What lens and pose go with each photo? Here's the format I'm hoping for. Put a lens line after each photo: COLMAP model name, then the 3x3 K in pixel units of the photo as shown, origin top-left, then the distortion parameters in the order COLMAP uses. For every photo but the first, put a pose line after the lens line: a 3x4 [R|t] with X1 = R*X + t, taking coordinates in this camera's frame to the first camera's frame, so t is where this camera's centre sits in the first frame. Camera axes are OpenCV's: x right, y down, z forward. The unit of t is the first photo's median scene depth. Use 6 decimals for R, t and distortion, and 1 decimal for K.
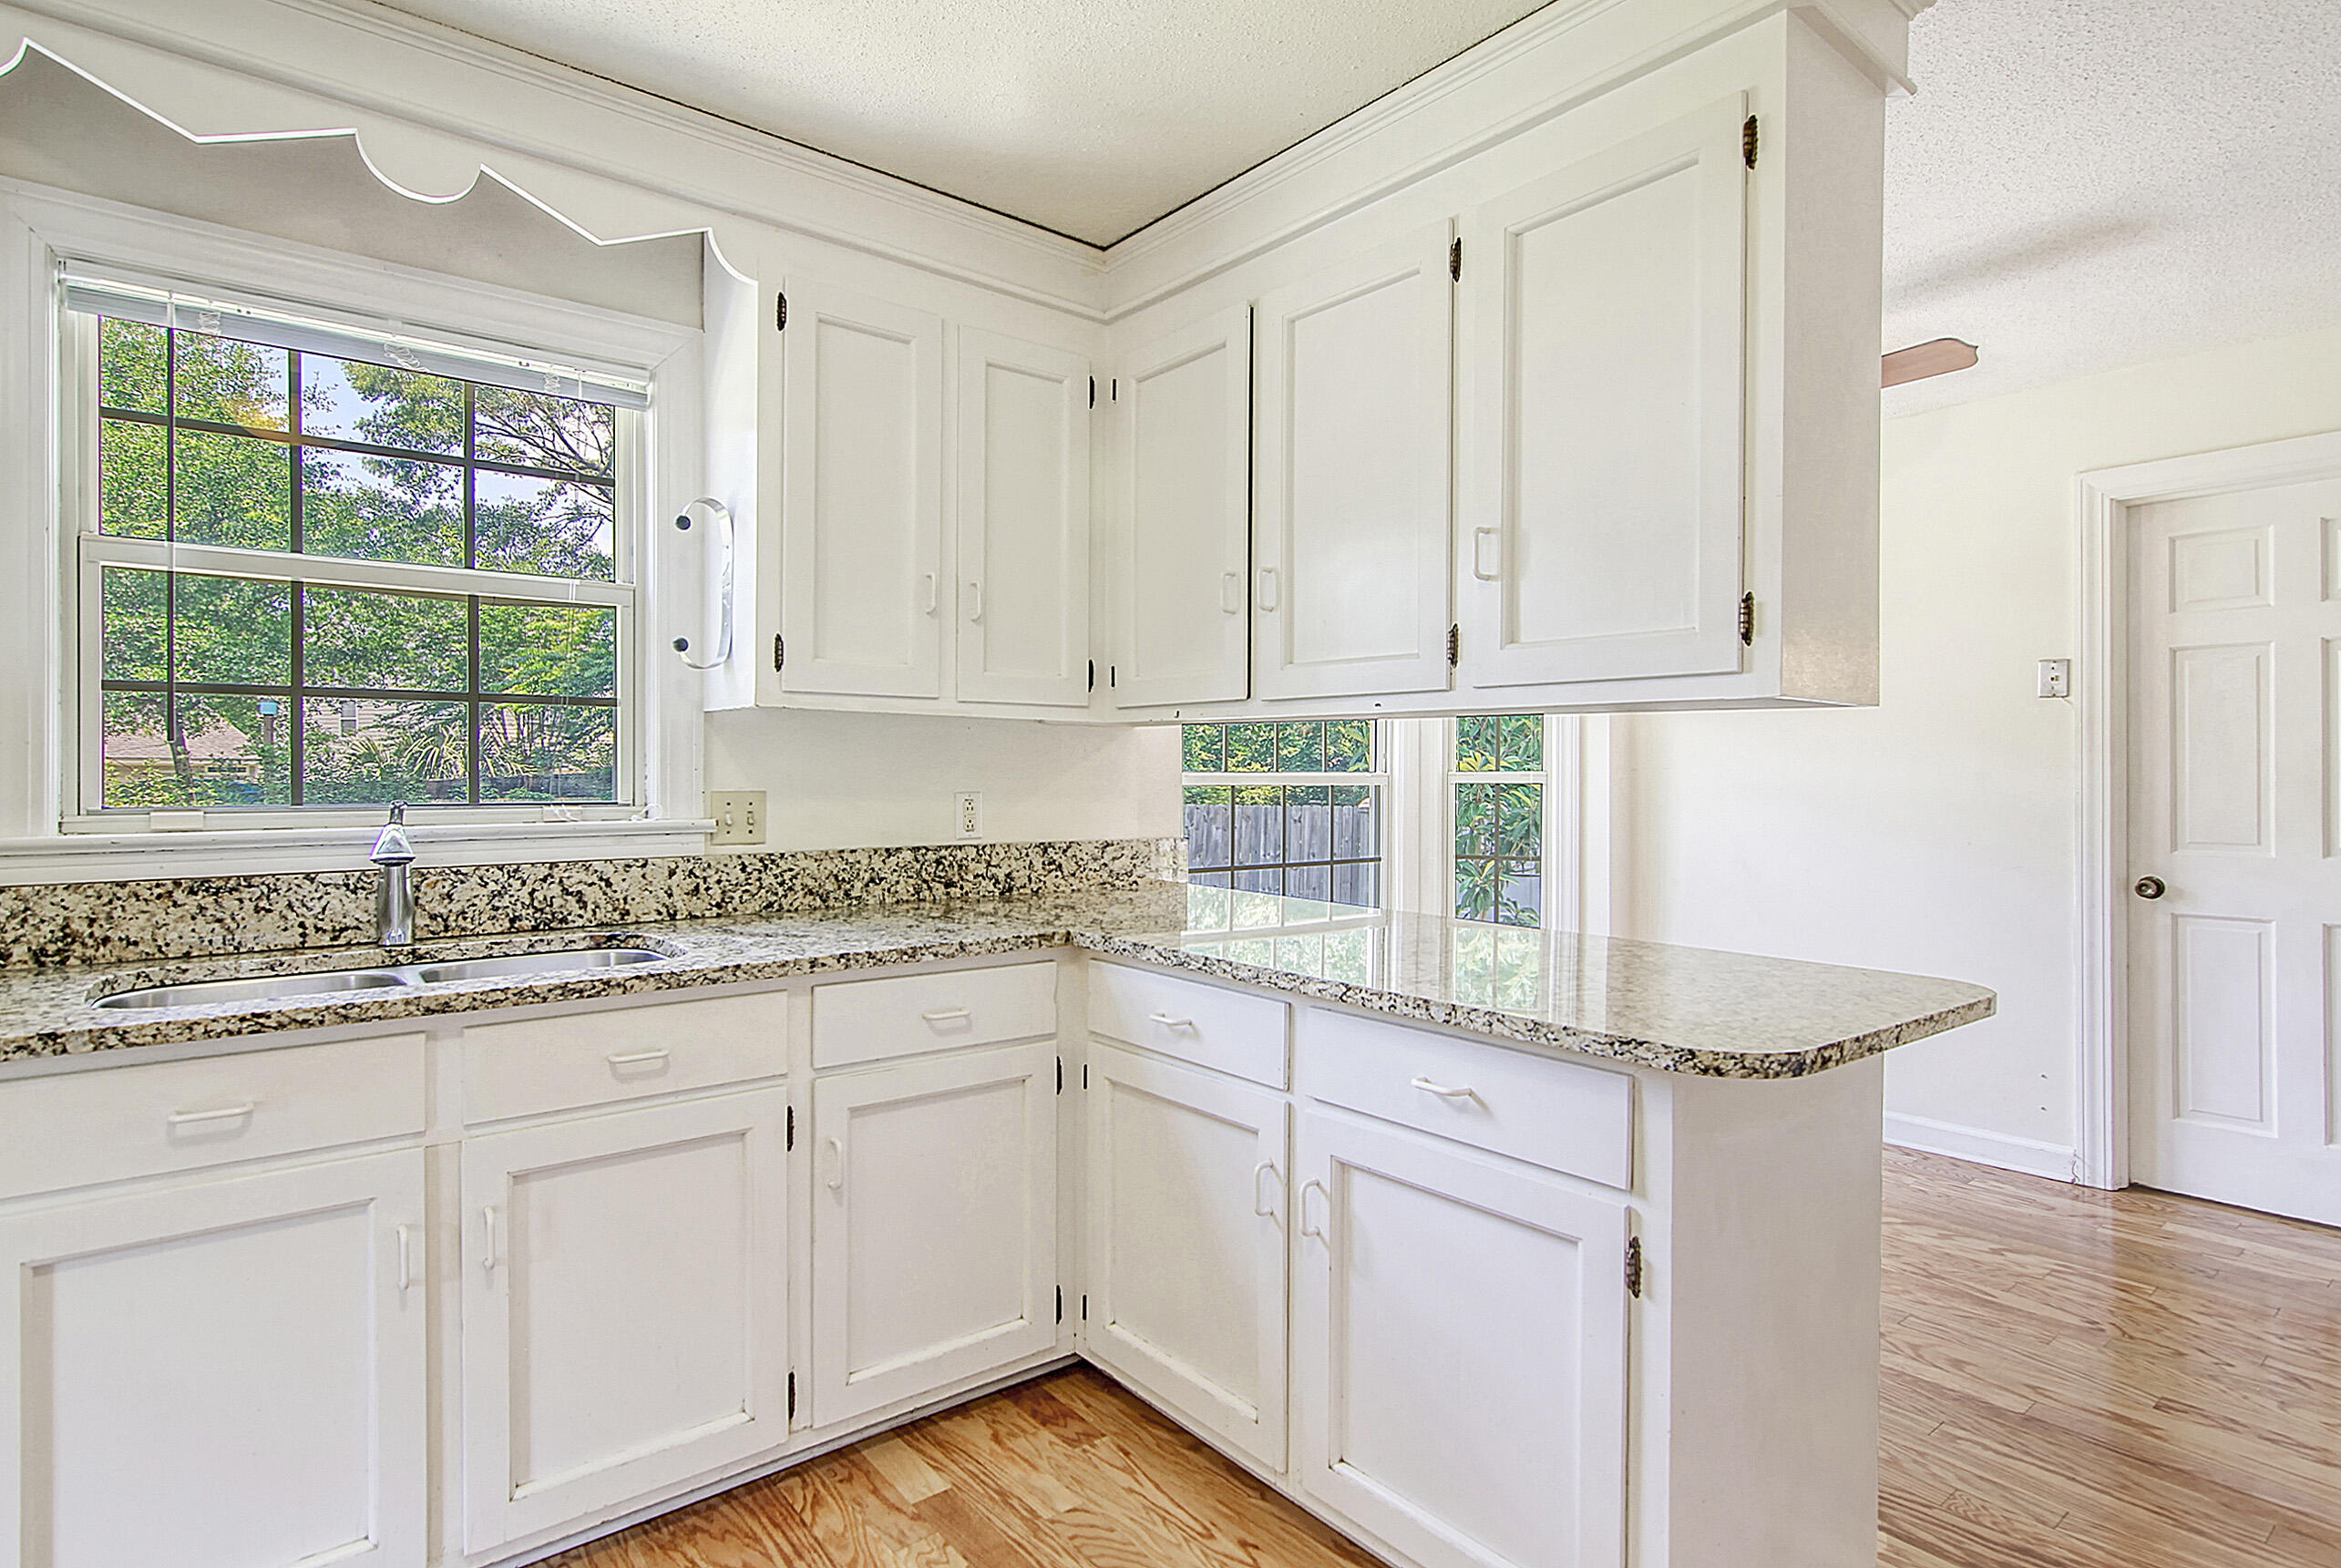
lens RADIAL K [[1228.4, 0, 1225.3], [0, 1228.4, 789.8], [0, 0, 1]] dist [0.003142, 0.001234]
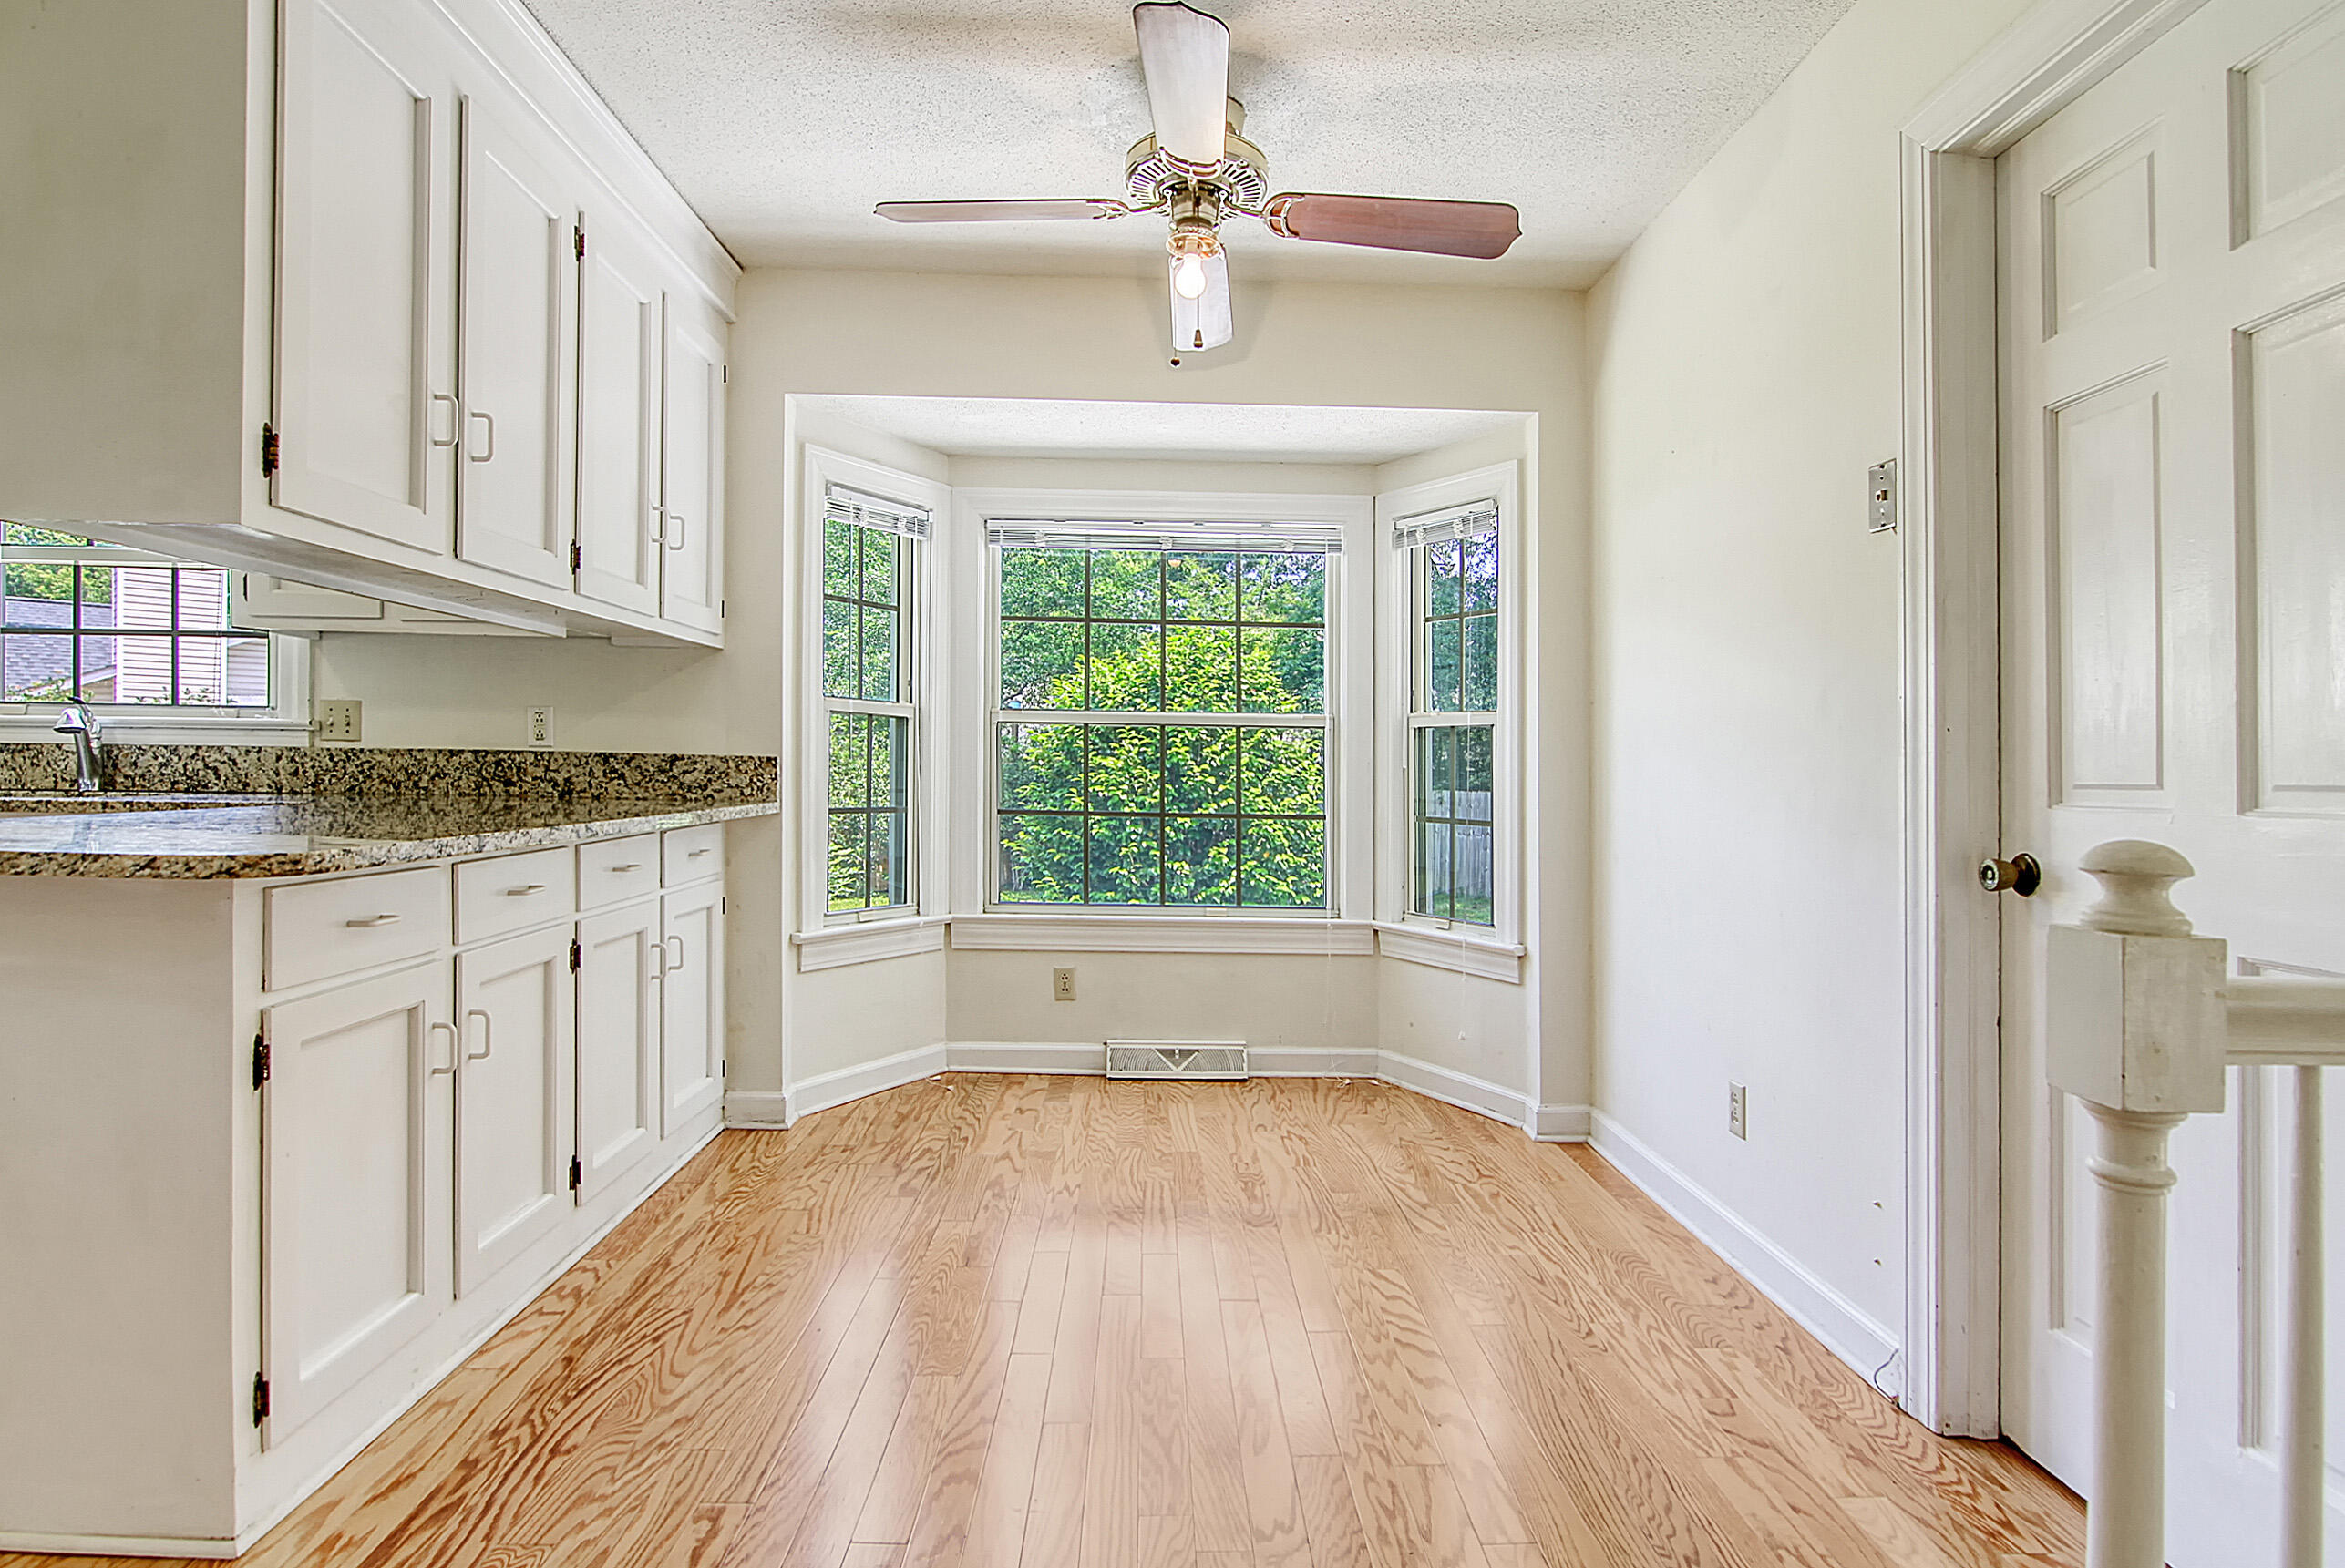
lens RADIAL K [[1264.5, 0, 1218.6], [0, 1264.5, 782.8], [0, 0, 1]] dist [-0.002678, 0.000730]
pose [[0.779706, 0.014464, -0.625978, 1.194161], [-0.023371, 0.999709, -0.006012, 0.076196], [0.625709, 0.019317, 0.779817, 0.541523]]
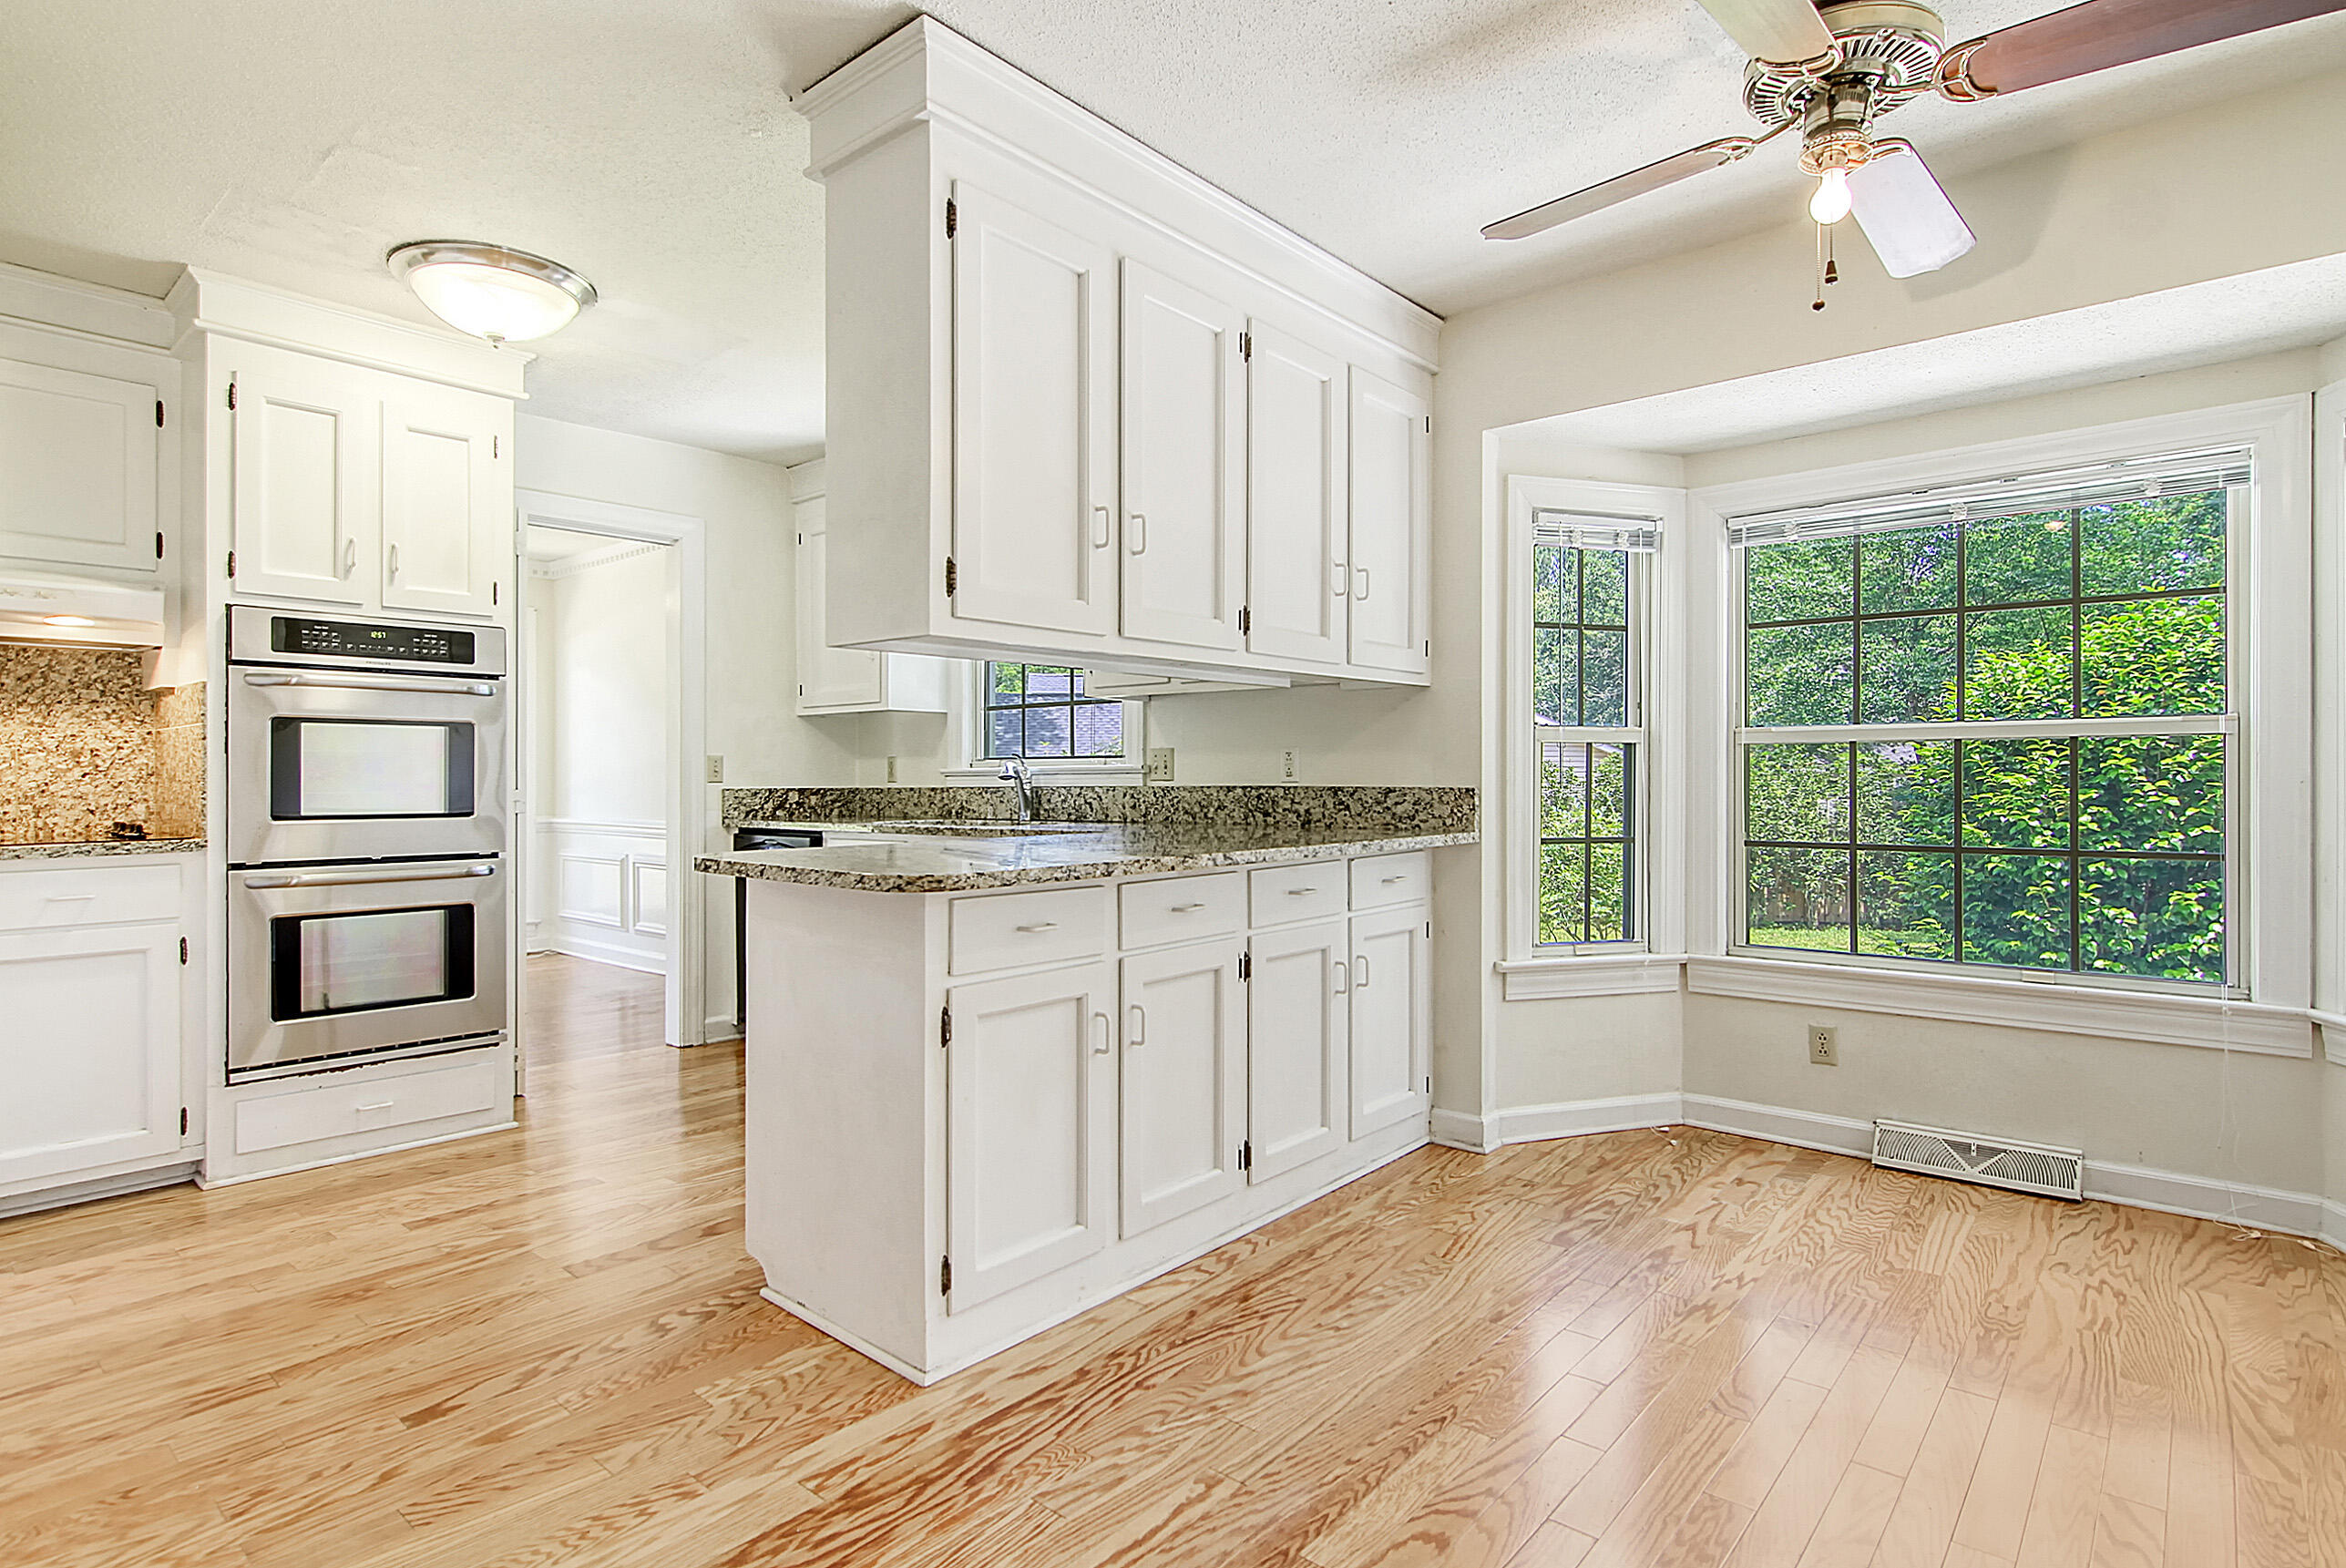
lens RADIAL K [[1265.5, 0, 1166.3], [0, 1265.5, 803.5], [0, 0, 1]] dist [0.010330, 0.002222]
pose [[0.145695, 0.010359, -0.989275, 1.304022], [-0.013825, 0.999869, 0.008434, 0.061165], [0.989233, 0.012448, 0.145819, 0.767070]]
